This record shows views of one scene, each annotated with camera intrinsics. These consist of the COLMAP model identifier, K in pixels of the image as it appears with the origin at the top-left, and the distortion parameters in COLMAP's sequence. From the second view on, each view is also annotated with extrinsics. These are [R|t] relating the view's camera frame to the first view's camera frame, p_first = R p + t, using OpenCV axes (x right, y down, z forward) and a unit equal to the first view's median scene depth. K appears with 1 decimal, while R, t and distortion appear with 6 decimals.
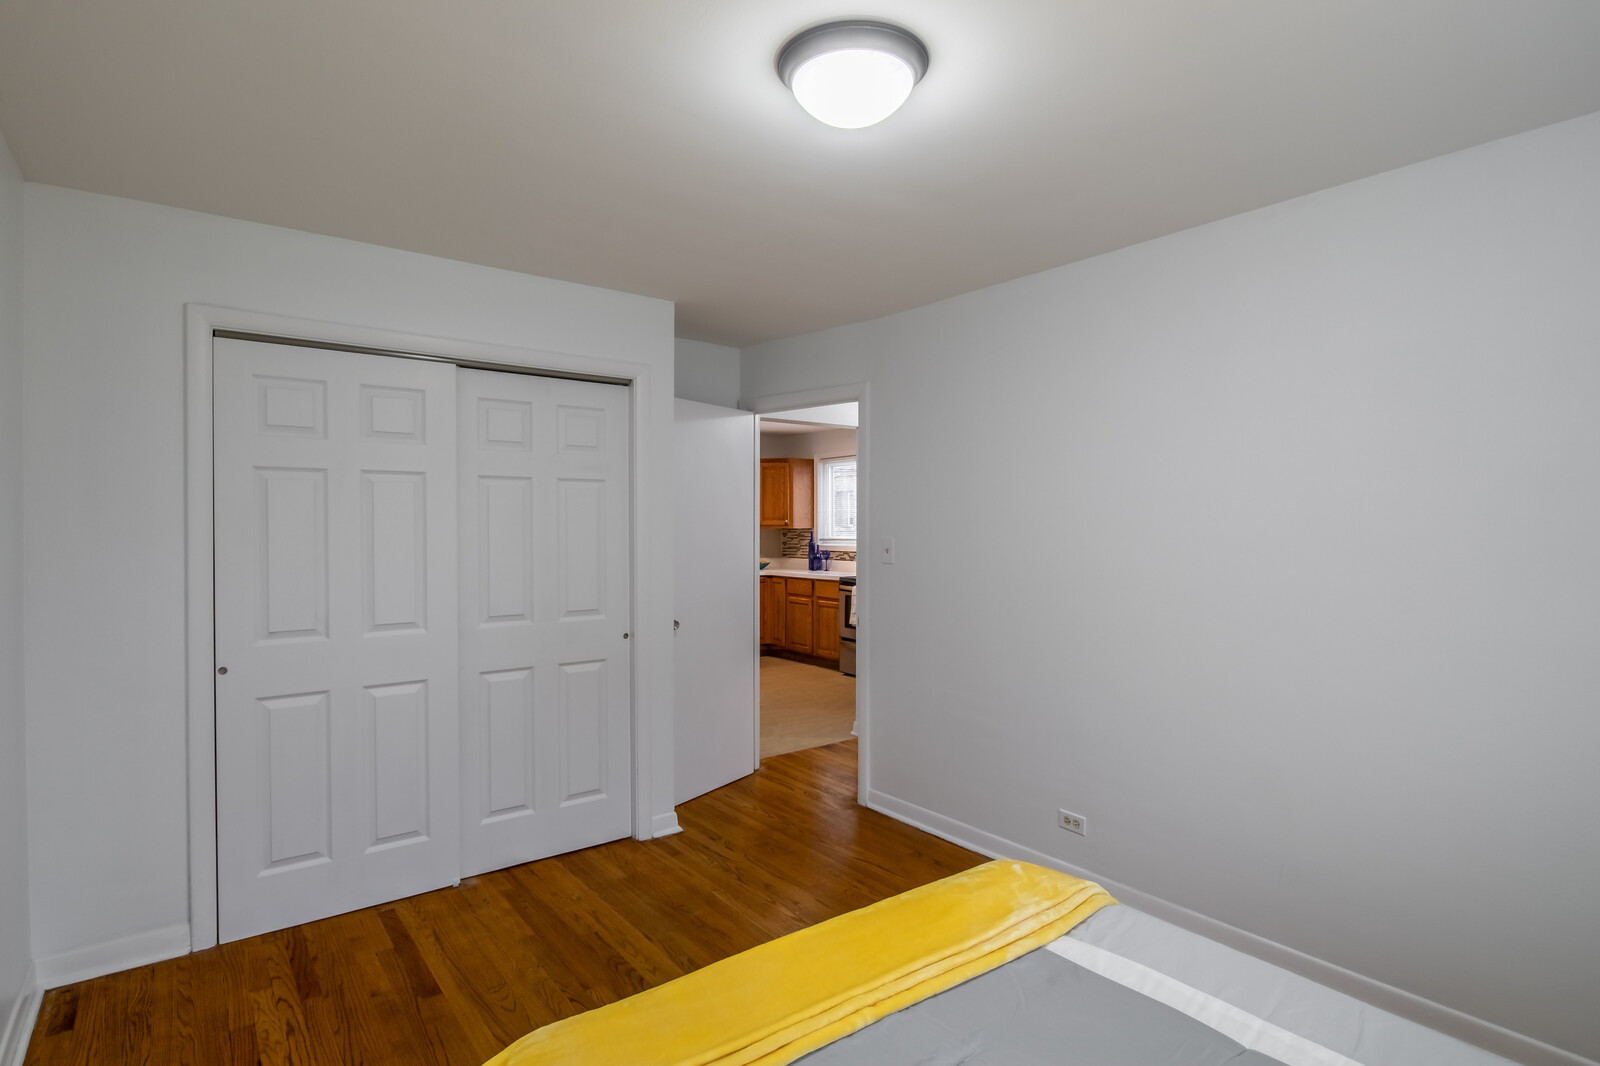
lens RADIAL K [[809.0, 0, 785.7], [0, 809.0, 527.6], [0, 0, 1]] dist [-0.009008, 0.001003]
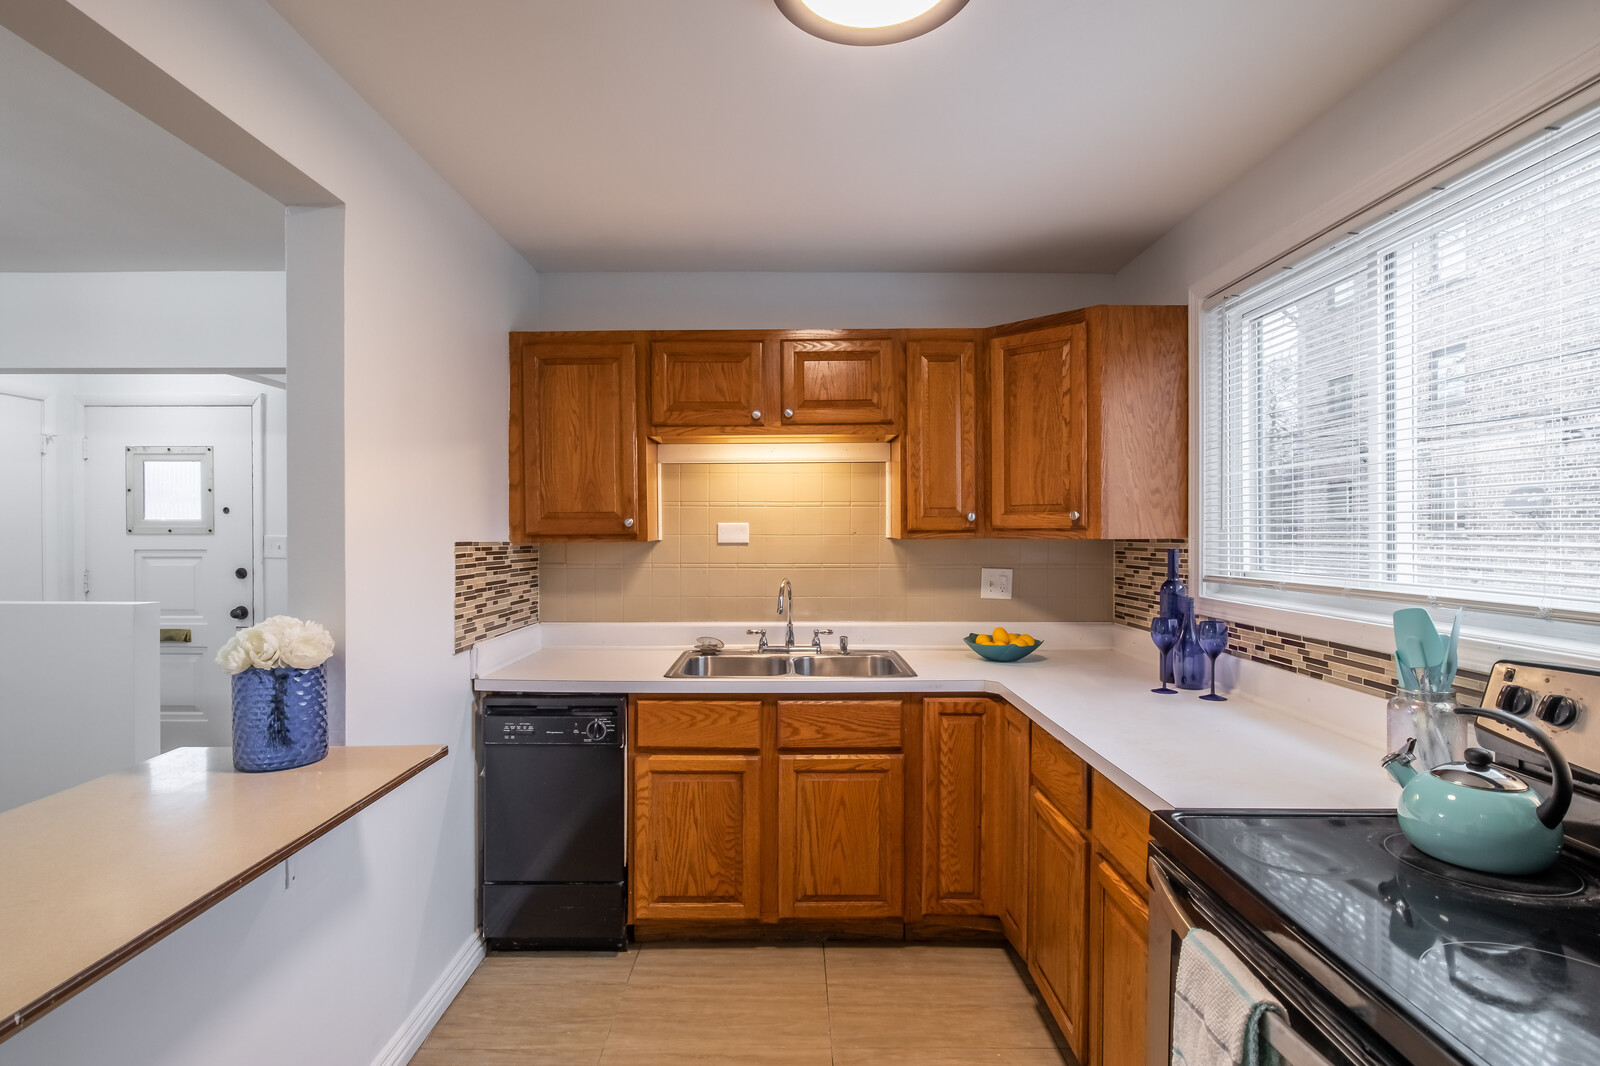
lens RADIAL K [[809.0, 0, 785.7], [0, 809.0, 527.6], [0, 0, 1]] dist [-0.009008, 0.001003]
pose [[0.799048, -0.000725, -0.601266, 0.095414], [-0.001773, 0.999992, -0.003561, -0.001890], [0.601264, 0.003911, 0.799041, 0.684371]]
